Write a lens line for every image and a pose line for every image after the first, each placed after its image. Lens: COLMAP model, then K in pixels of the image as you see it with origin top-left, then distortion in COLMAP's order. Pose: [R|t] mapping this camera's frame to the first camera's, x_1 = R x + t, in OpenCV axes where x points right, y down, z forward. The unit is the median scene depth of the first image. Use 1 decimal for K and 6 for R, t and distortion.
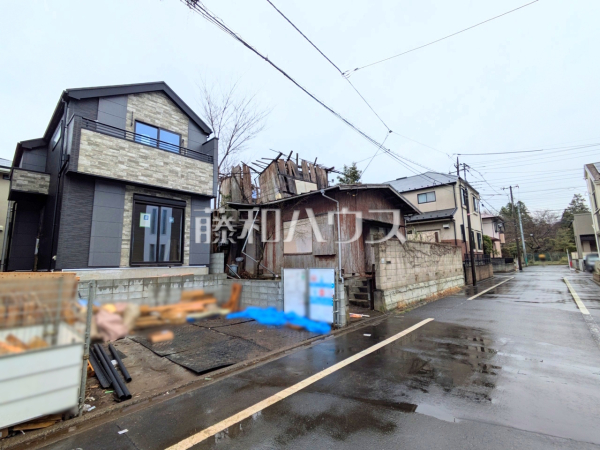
lens RADIAL K [[275.9, 0, 303.4], [0, 275.9, 225.7], [0, 0, 1]] dist [-0.004391, -0.001198]
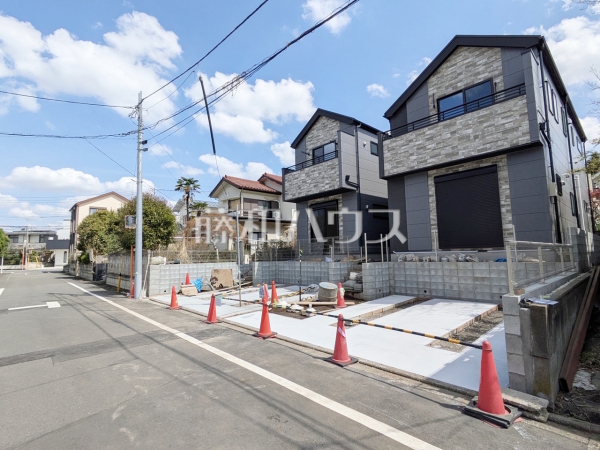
lens RADIAL K [[301.3, 0, 292.9], [0, 301.3, 225.4], [0, 0, 1]] dist [0.001826, -0.002578]
pose [[-0.110212, -0.073342, -0.991198, 0.388665], [0.157316, 0.983415, -0.090258, 0.055133], [0.981379, -0.165879, -0.096846, 0.450014]]
